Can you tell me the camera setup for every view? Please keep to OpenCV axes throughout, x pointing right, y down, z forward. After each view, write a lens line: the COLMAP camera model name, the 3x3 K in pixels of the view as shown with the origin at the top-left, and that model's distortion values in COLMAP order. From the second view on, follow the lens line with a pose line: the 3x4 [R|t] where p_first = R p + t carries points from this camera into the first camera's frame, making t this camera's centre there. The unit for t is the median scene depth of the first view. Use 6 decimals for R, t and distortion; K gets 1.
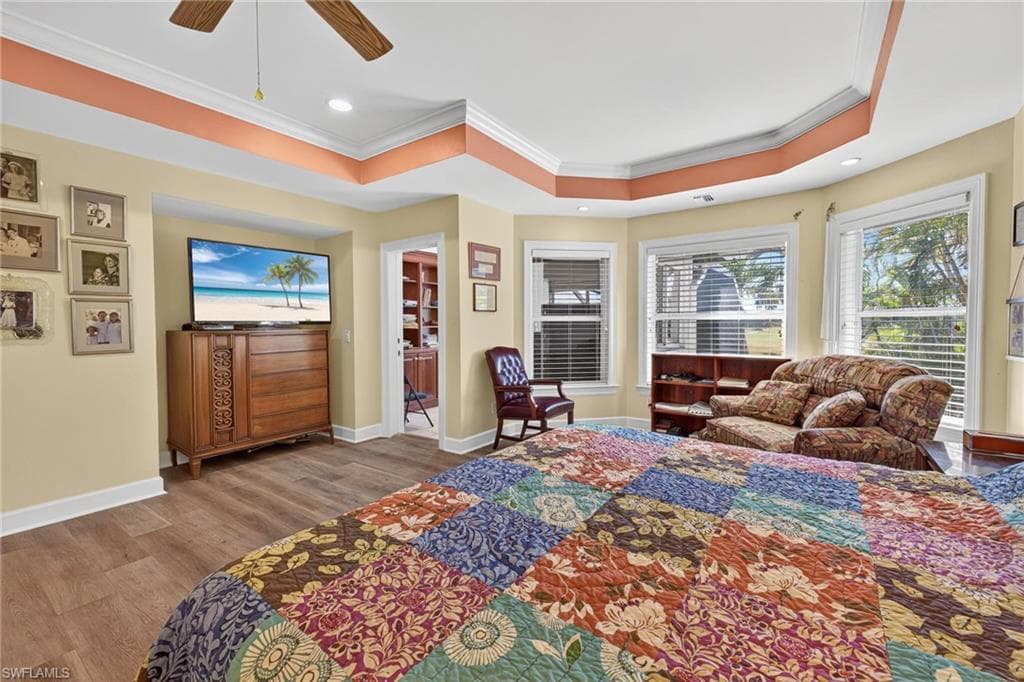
lens RADIAL K [[429.3, 0, 513.5], [0, 429.3, 338.4], [0, 0, 1]] dist [0.002709, 0.000035]
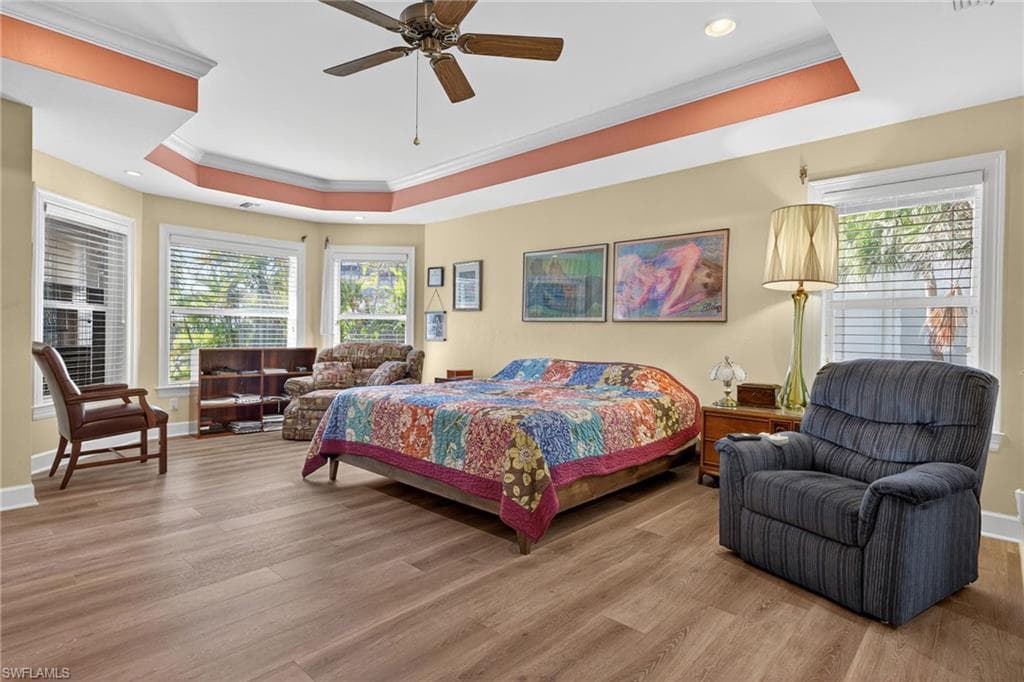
lens RADIAL K [[507.7, 0, 506.3], [0, 507.7, 337.4], [0, 0, 1]] dist [0.003503, 0.000188]
pose [[0.140093, 0.000176, 0.990138, -0.820437], [0.018124, 0.999832, -0.002742, 0.031148], [-0.989972, 0.018330, 0.140066, 0.188163]]
